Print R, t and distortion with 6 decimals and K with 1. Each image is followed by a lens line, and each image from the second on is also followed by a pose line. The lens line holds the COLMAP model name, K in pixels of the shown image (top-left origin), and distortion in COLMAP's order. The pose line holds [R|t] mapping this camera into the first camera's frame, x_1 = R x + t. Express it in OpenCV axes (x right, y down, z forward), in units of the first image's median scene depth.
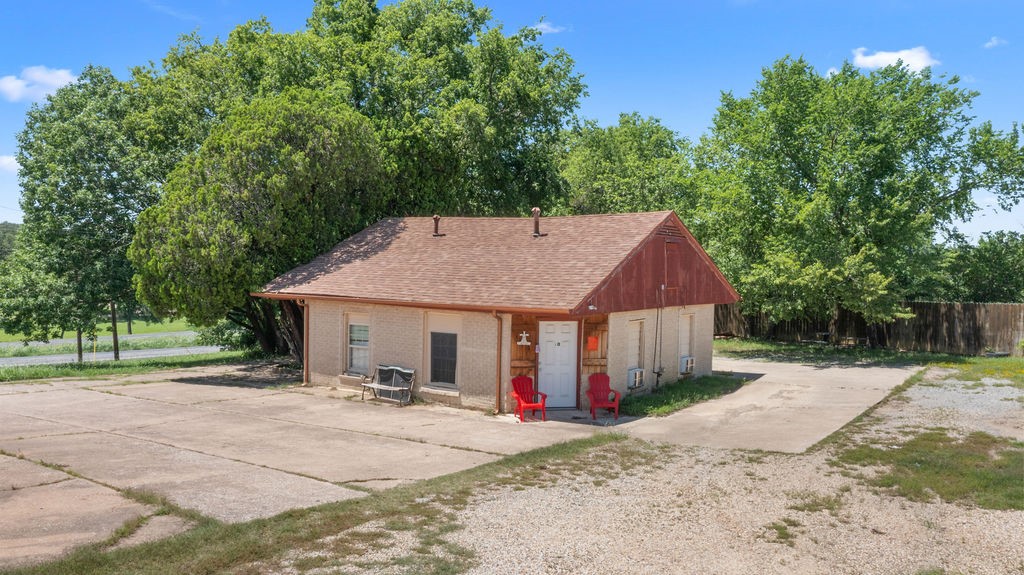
lens RADIAL K [[810.3, 0, 511.4], [0, 810.3, 288.1], [0, 0, 1]] dist [-0.016058, -0.012850]
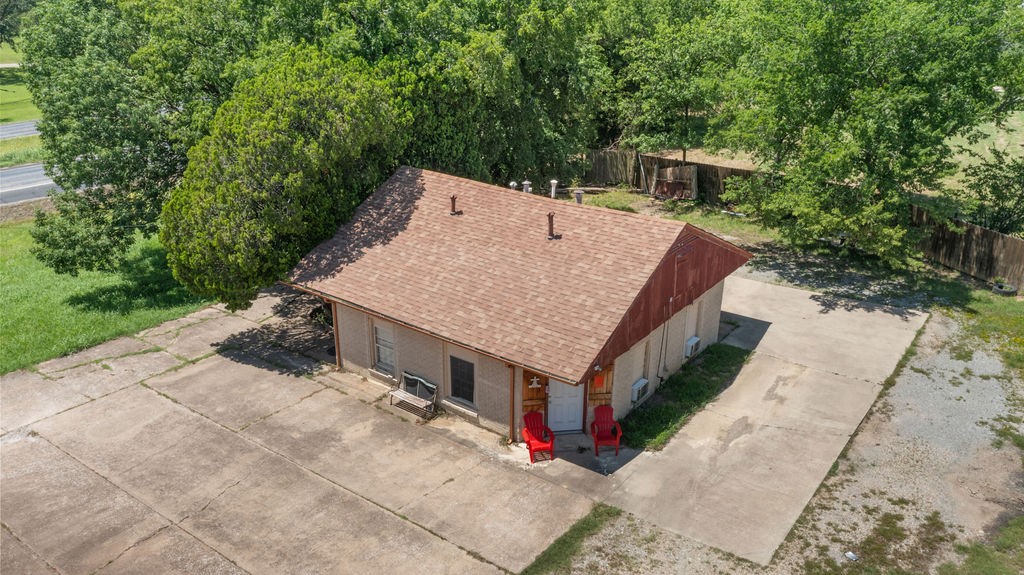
lens RADIAL K [[810.3, 0, 510.7], [0, 810.3, 296.2], [0, 0, 1]] dist [-0.016058, -0.012850]
pose [[0.999173, 0.001876, -0.040623, 0.022818], [0.012176, 0.939303, 0.342873, -0.351427], [0.038801, -0.343084, 0.938503, 0.015267]]
